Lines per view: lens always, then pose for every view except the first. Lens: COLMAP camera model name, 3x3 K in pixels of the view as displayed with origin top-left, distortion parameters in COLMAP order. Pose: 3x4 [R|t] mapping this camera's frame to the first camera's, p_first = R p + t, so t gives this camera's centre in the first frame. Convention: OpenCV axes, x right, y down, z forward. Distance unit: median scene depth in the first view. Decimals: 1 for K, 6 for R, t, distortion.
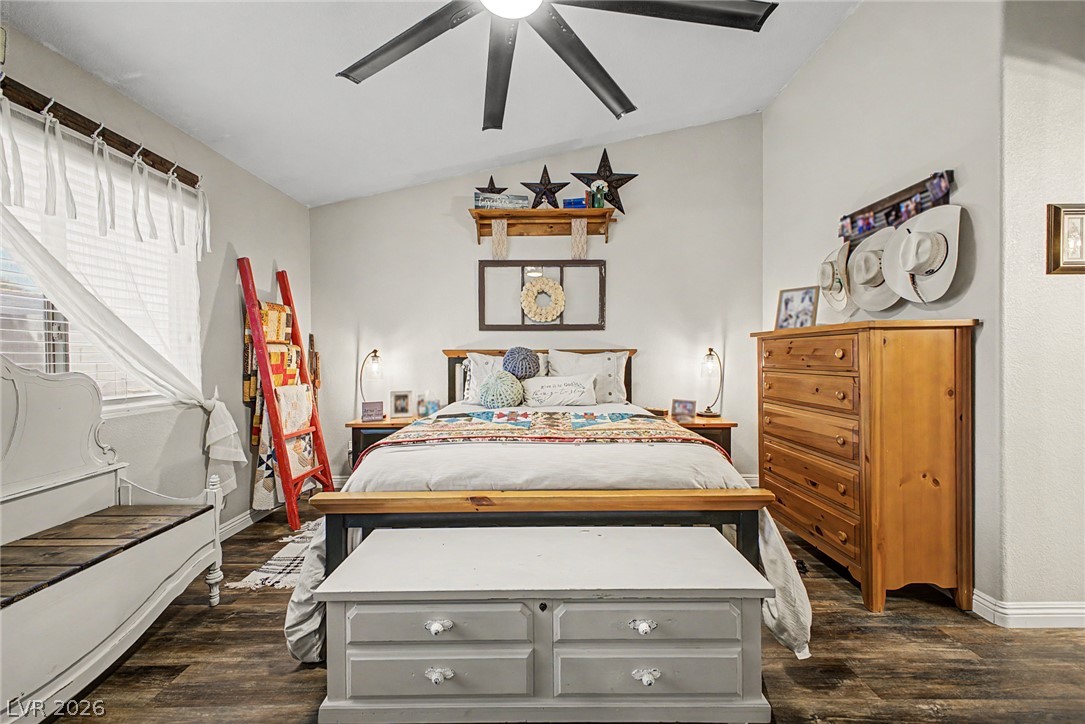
lens RADIAL K [[431.7, 0, 545.1], [0, 431.7, 361.0], [0, 0, 1]] dist [0.013448, -0.004402]
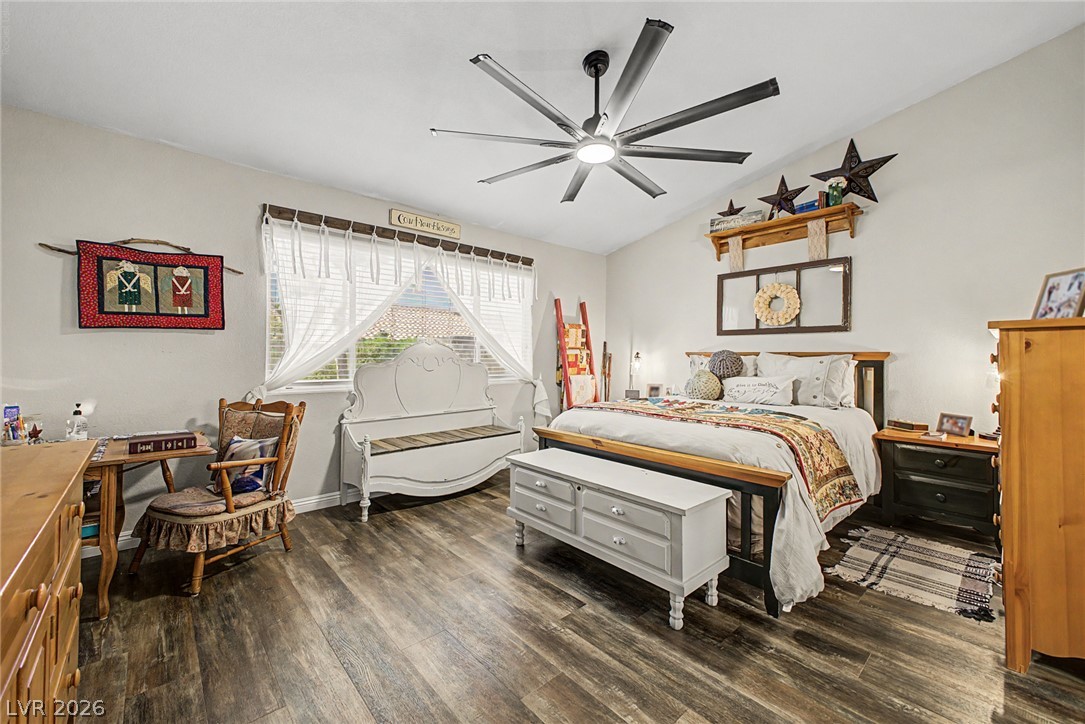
lens RADIAL K [[431.7, 0, 537.9], [0, 431.7, 356.3], [0, 0, 1]] dist [0.013448, -0.004402]
pose [[0.658193, 0.008070, -0.752806, 0.422883], [-0.017404, 0.999838, -0.004499, -0.001913], [0.752648, 0.016063, 0.658227, -0.130886]]
